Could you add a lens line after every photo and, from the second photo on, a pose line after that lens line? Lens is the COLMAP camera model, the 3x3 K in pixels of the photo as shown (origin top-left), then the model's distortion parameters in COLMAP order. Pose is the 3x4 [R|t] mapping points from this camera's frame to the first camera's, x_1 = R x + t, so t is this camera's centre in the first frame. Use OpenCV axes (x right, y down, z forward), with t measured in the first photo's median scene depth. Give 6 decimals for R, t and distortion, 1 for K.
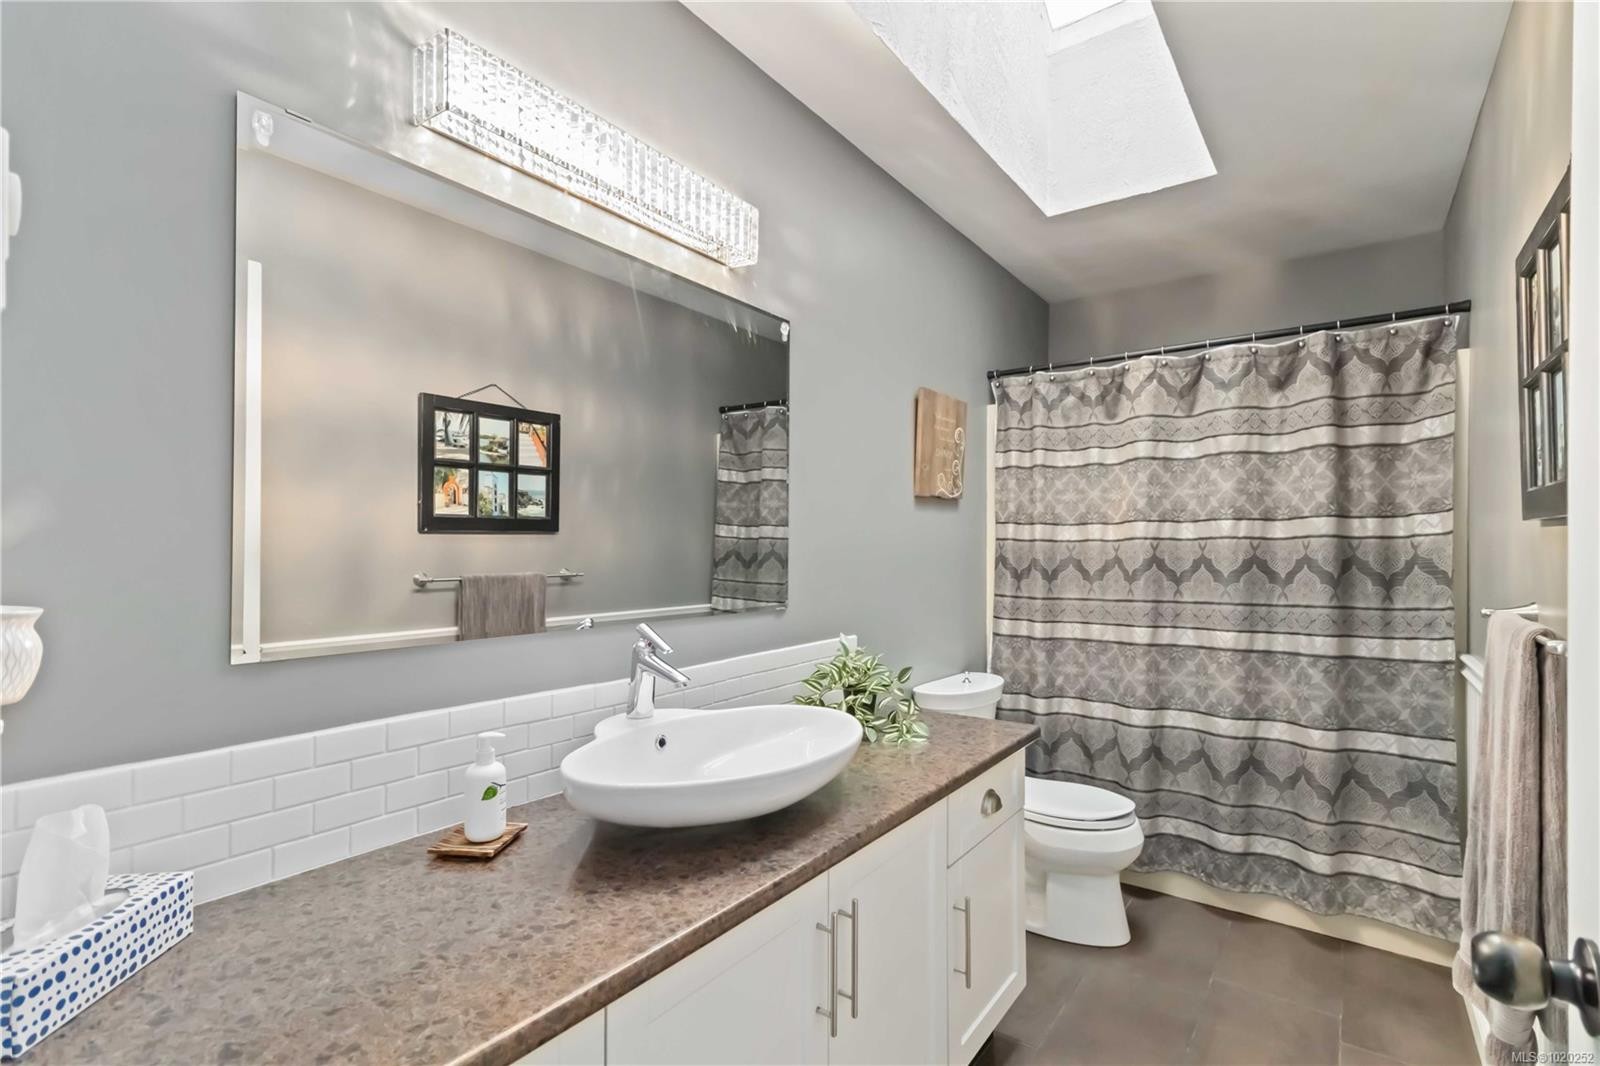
lens RADIAL K [[754.0, 0, 799.7], [0, 754.0, 540.3], [0, 0, 1]] dist [0.004442, 0.001035]
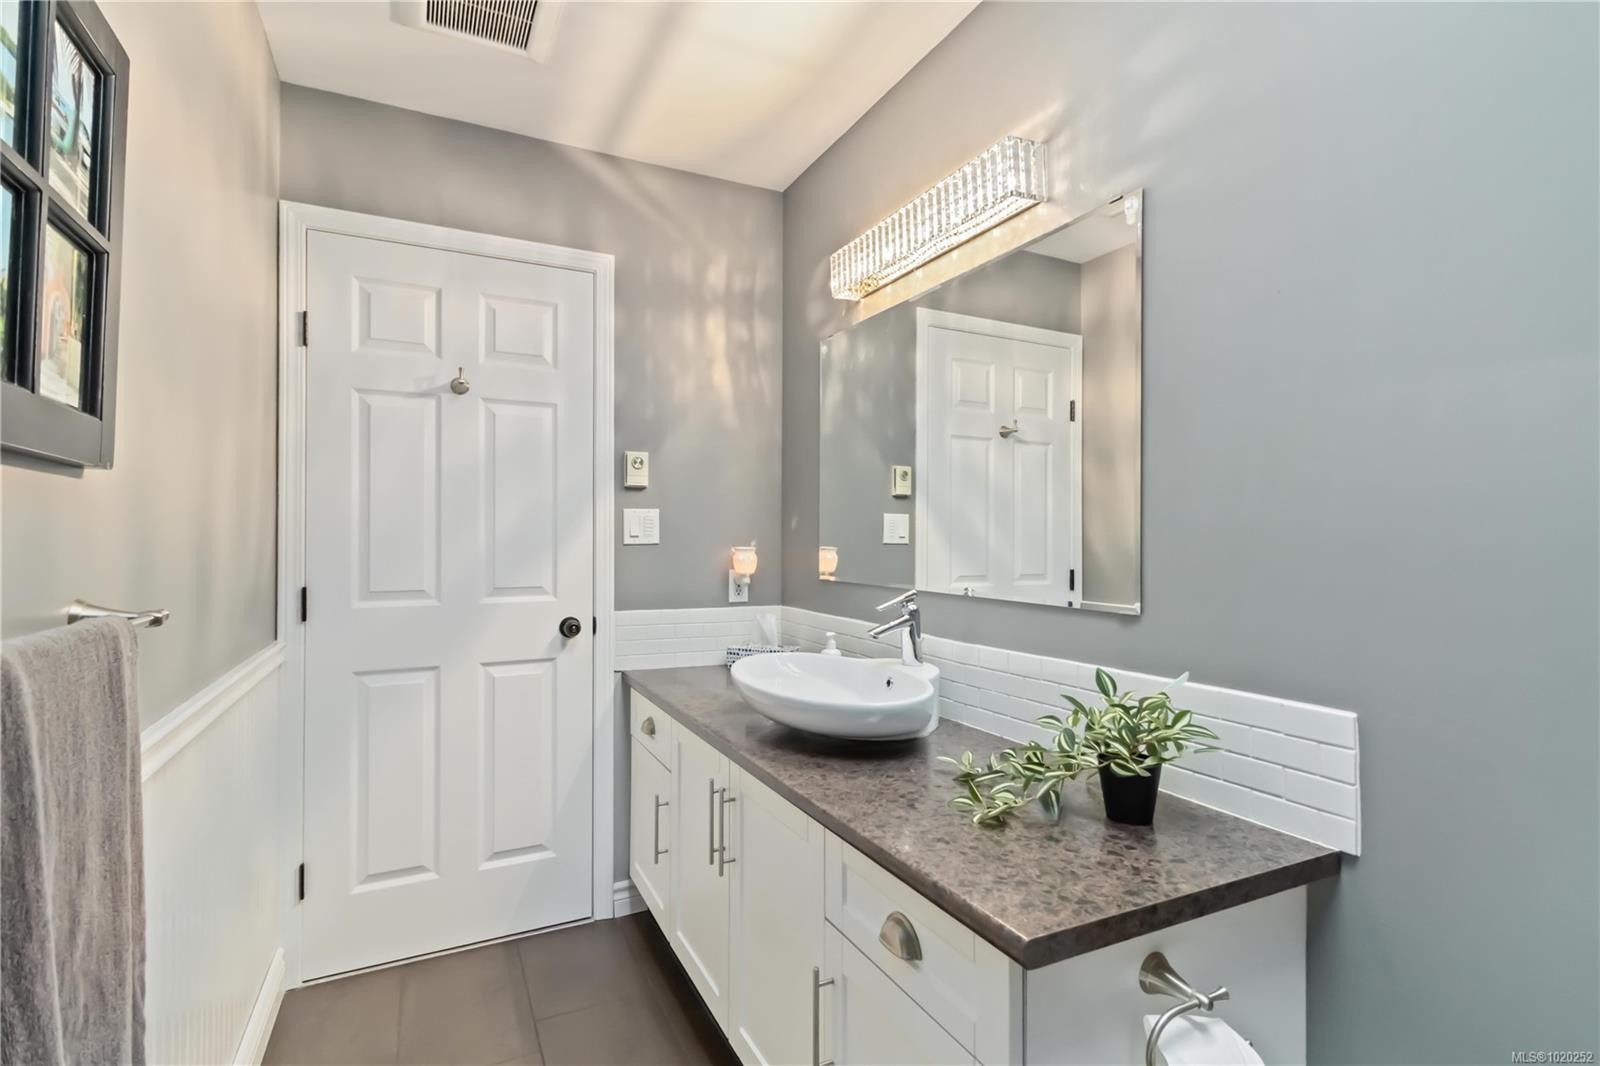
lens RADIAL K [[754.0, 0, 799.0], [0, 754.0, 528.4], [0, 0, 1]] dist [0.004442, 0.001035]
pose [[-0.458470, -0.012739, -0.888619, 0.939865], [0.006114, 0.999828, -0.017487, 0.028524], [0.888689, -0.013451, -0.458314, 1.352090]]
